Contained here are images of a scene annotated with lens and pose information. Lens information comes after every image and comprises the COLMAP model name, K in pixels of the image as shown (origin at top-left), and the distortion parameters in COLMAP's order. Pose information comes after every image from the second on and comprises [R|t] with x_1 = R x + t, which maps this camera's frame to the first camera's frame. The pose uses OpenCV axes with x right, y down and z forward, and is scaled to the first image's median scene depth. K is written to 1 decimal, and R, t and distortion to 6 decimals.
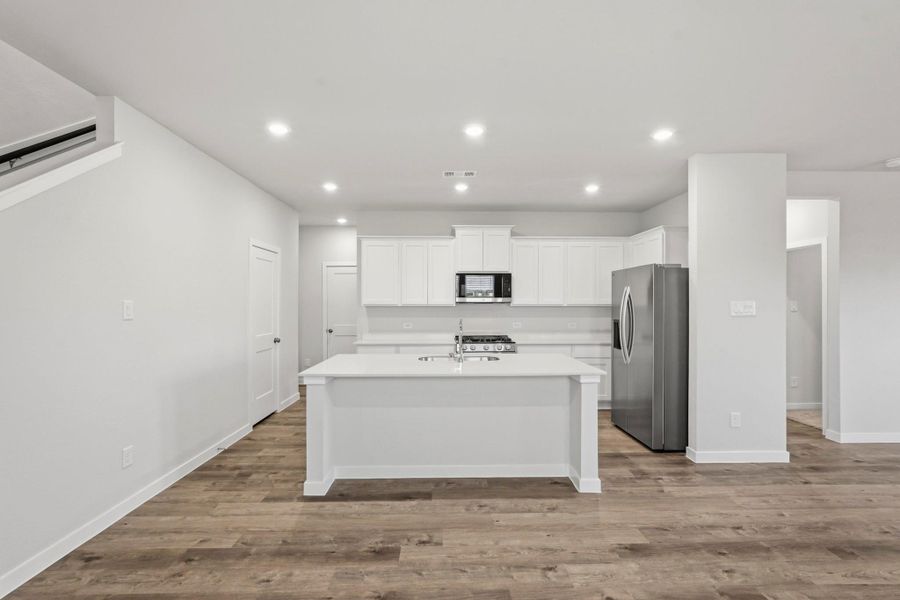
lens RADIAL K [[400.3, 0, 450.0], [0, 400.3, 300.0], [0, 0, 1]] dist [-0.020762, 0.010528]
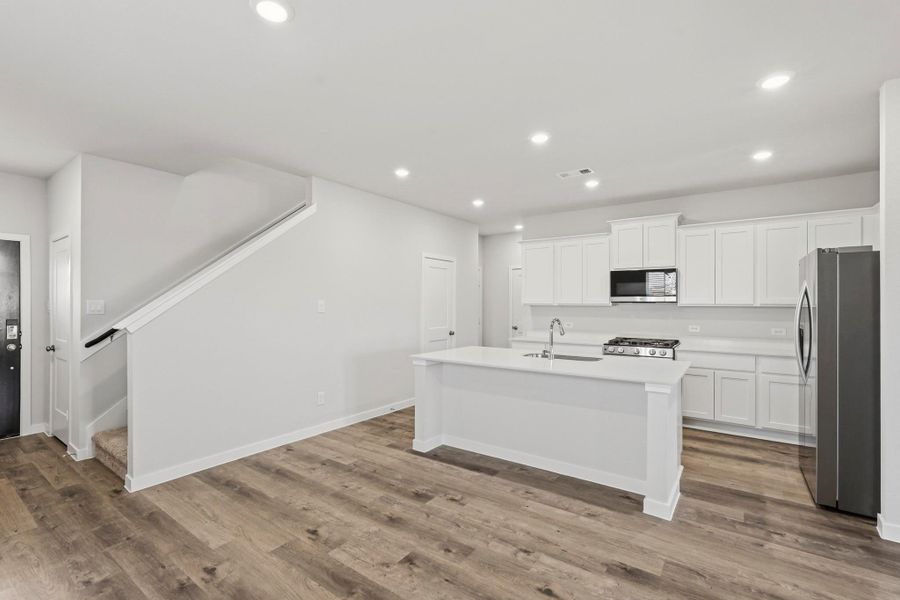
lens RADIAL K [[405.4, 0, 450.0], [0, 405.4, 300.0], [0, 0, 1]] dist [-0.018667, 0.009211]
pose [[0.797253, -0.004388, -0.603629, 0.510212], [0.004807, 0.999988, -0.000921, 0.000933], [0.603626, -0.002167, 0.797265, 0.010385]]
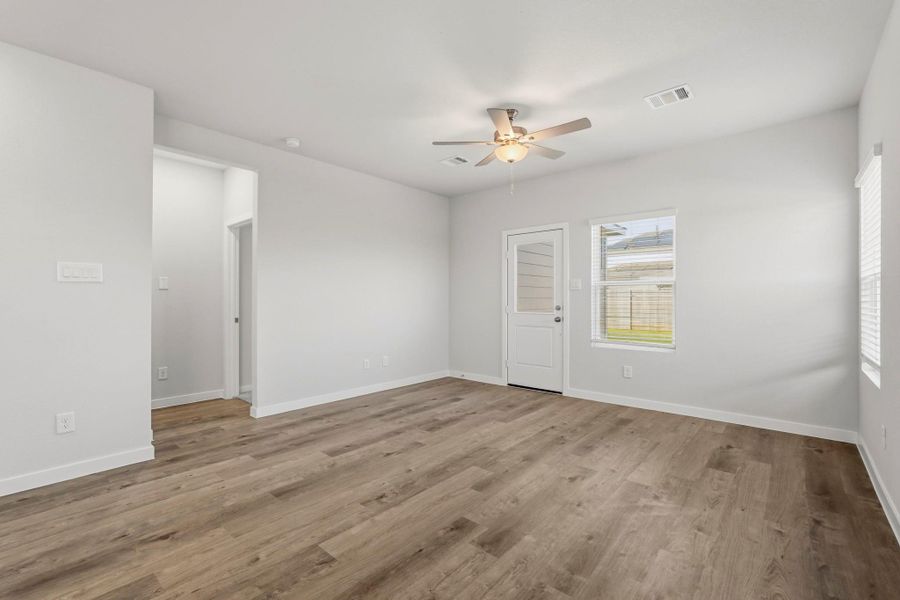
lens RADIAL K [[400.3, 0, 450.0], [0, 400.3, 300.0], [0, 0, 1]] dist [-0.020762, 0.010528]
pose [[0.667907, 0.002392, 0.744241, 0.738984], [-0.008420, 0.999955, 0.004342, 0.074915], [-0.744197, -0.009167, 0.667897, -0.022823]]
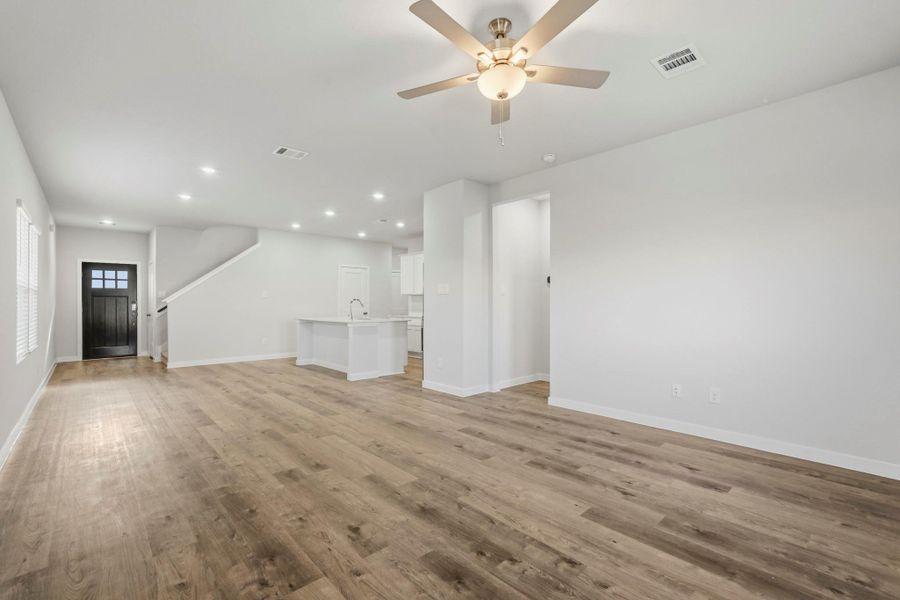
lens RADIAL K [[400.3, 0, 450.0], [0, 400.3, 300.0], [0, 0, 1]] dist [-0.020762, 0.010528]
pose [[0.660199, -0.006587, -0.751062, 2.160464], [0.007736, 0.999968, -0.001970, 0.073180], [0.751051, -0.004510, 0.660229, 0.025391]]
